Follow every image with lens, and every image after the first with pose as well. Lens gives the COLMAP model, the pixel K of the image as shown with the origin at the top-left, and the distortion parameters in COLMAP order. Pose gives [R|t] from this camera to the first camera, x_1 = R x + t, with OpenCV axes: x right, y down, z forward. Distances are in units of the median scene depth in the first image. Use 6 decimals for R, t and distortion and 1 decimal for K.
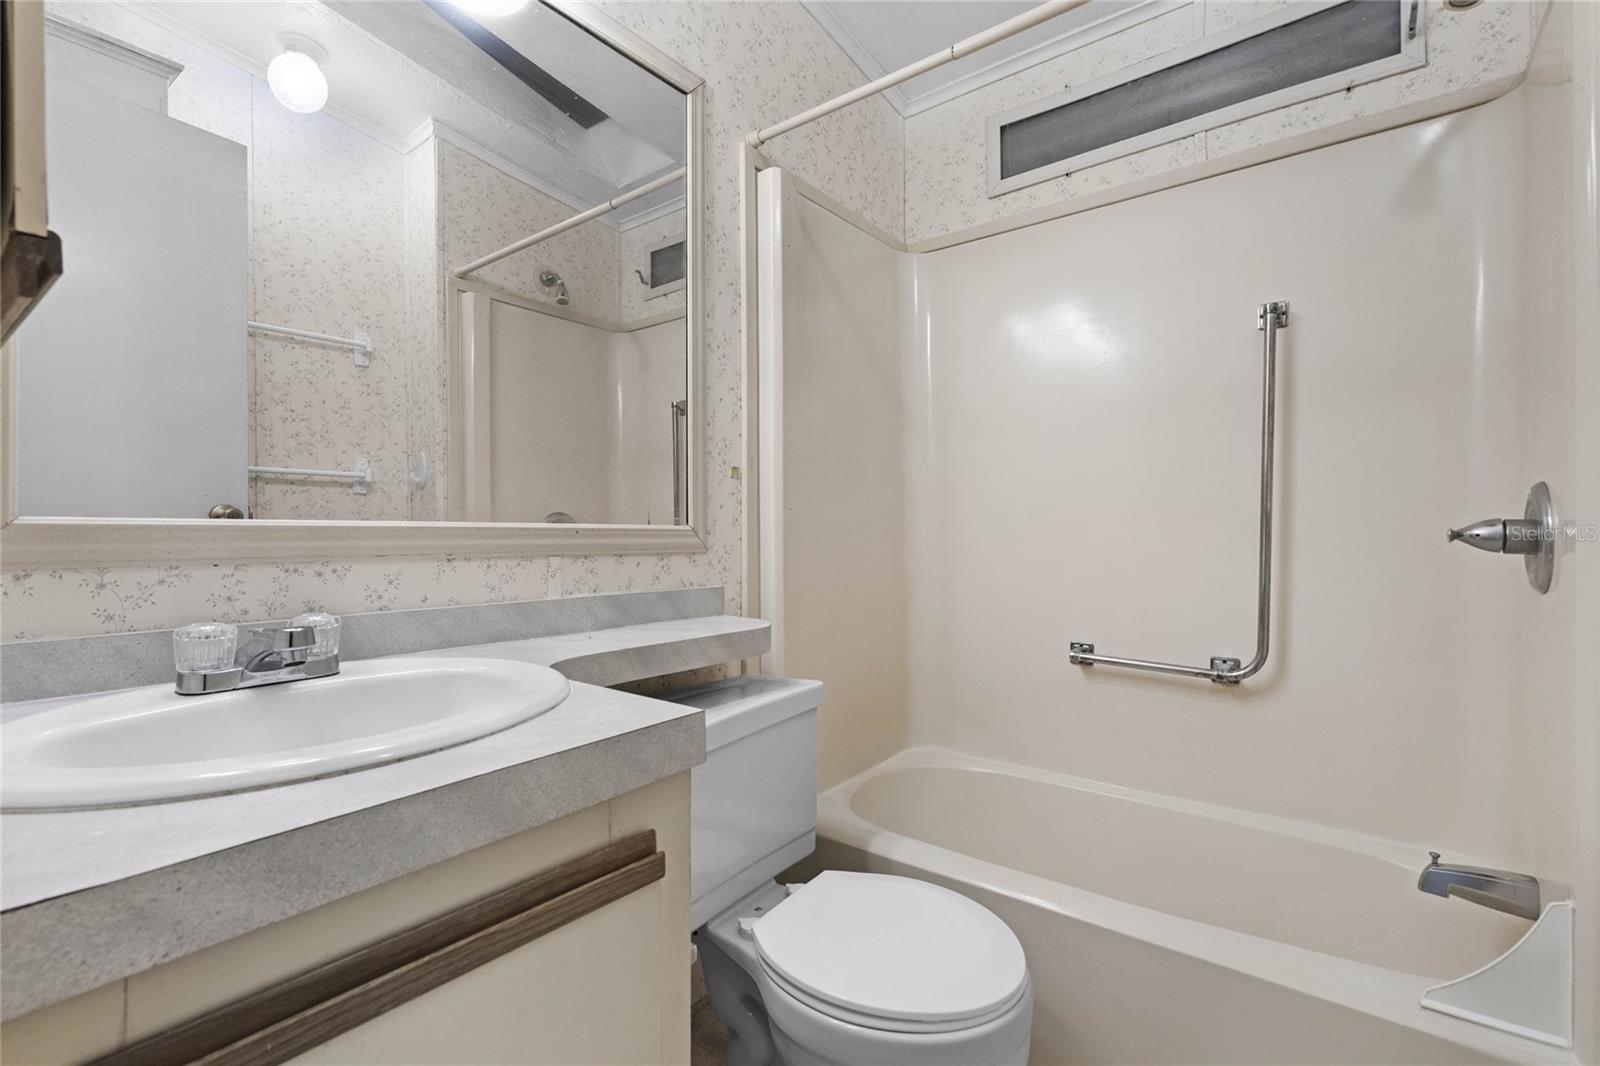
lens RADIAL K [[730.2, 0, 789.6], [0, 730.2, 536.0], [0, 0, 1]] dist [-0.001411, 0.000915]
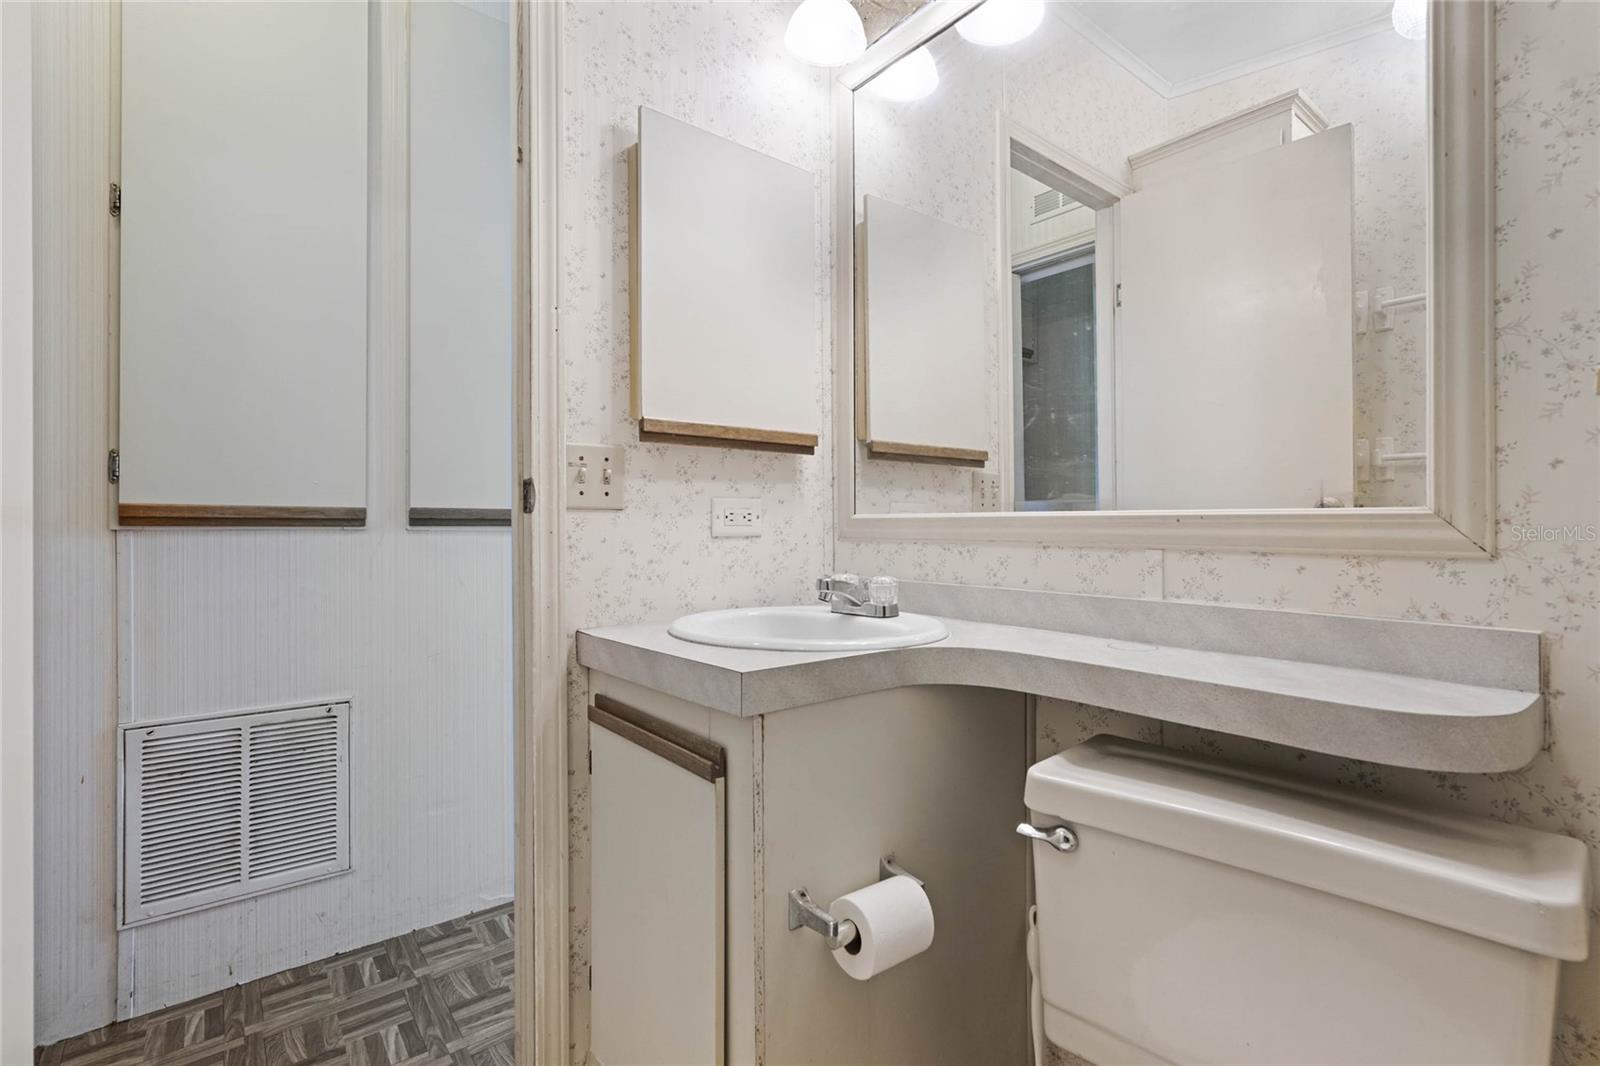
lens RADIAL K [[730.2, 0, 786.7], [0, 730.2, 526.9], [0, 0, 1]] dist [-0.001411, 0.000915]
pose [[-0.233091, 0.003114, -0.972450, 0.612956], [-0.002565, 0.999989, 0.003818, -0.000211], [0.972451, 0.003385, -0.233081, 0.817010]]
